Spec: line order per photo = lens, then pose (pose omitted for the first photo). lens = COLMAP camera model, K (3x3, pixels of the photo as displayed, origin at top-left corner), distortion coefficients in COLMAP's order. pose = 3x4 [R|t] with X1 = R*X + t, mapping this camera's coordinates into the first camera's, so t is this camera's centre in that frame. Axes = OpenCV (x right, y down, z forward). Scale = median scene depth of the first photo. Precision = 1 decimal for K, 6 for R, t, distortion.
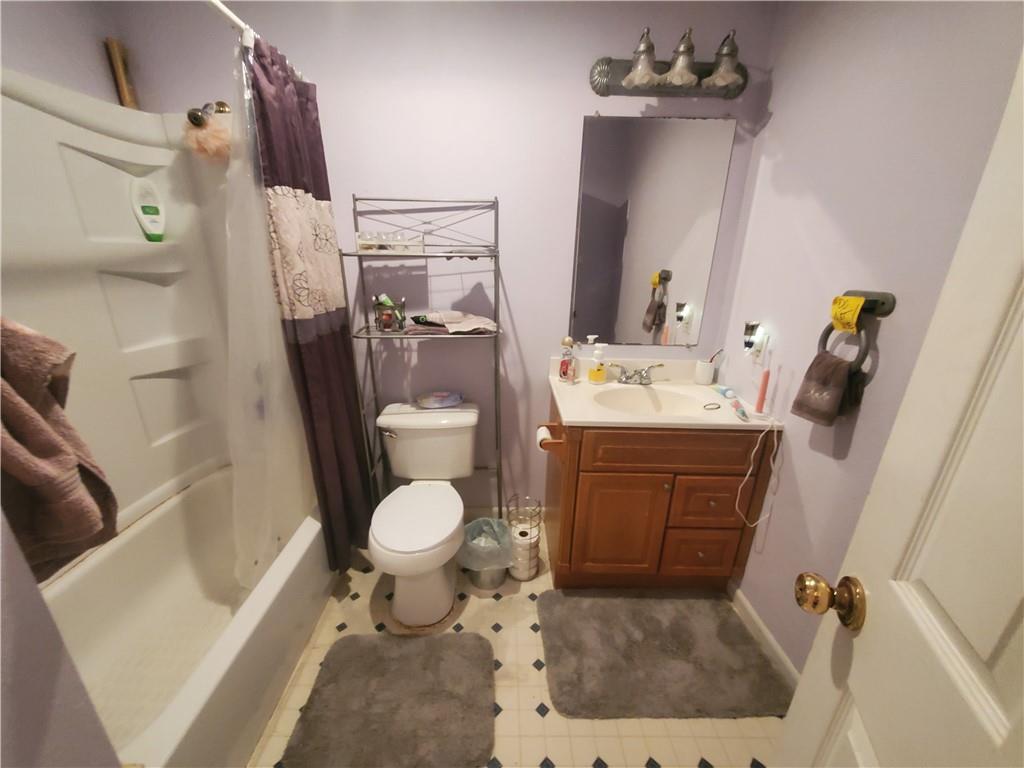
lens RADIAL K [[406.2, 0, 507.8], [0, 406.2, 382.8], [0, 0, 1]] dist [-0.001692, -0.001146]
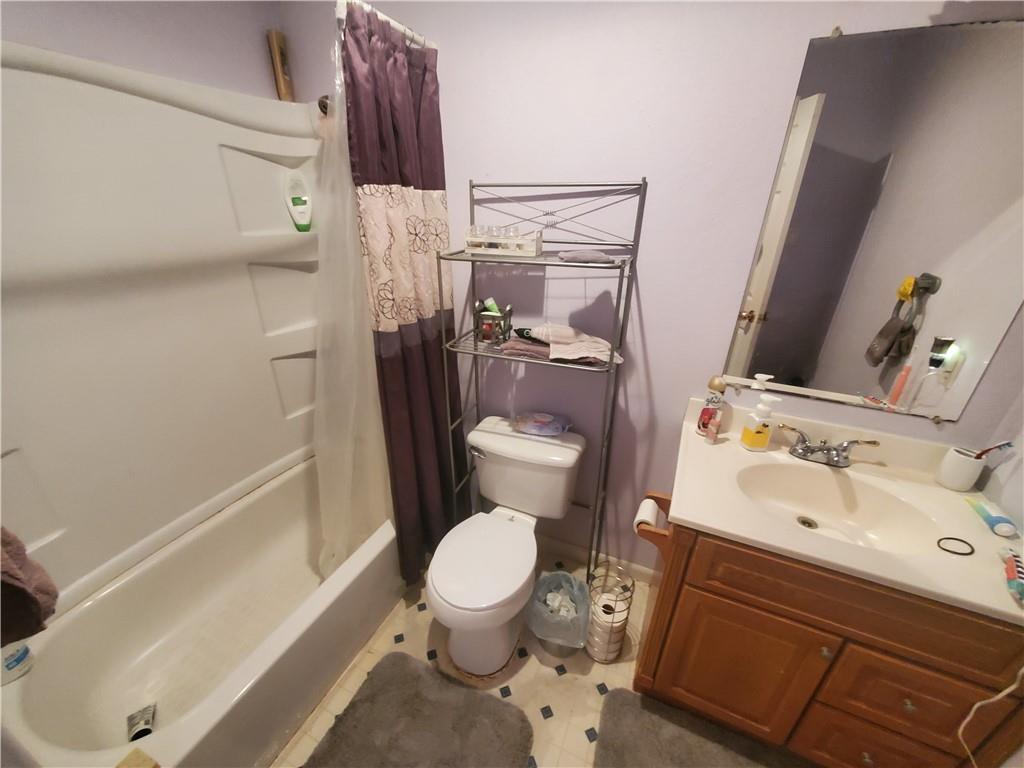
lens RADIAL K [[406.2, 0, 506.5], [0, 406.2, 386.4], [0, 0, 1]] dist [-0.001692, -0.001146]
pose [[0.904658, 0.173960, -0.389014, 0.099980], [-0.132295, 0.982426, 0.131669, -0.158018], [0.405083, -0.067651, 0.911774, 0.215870]]
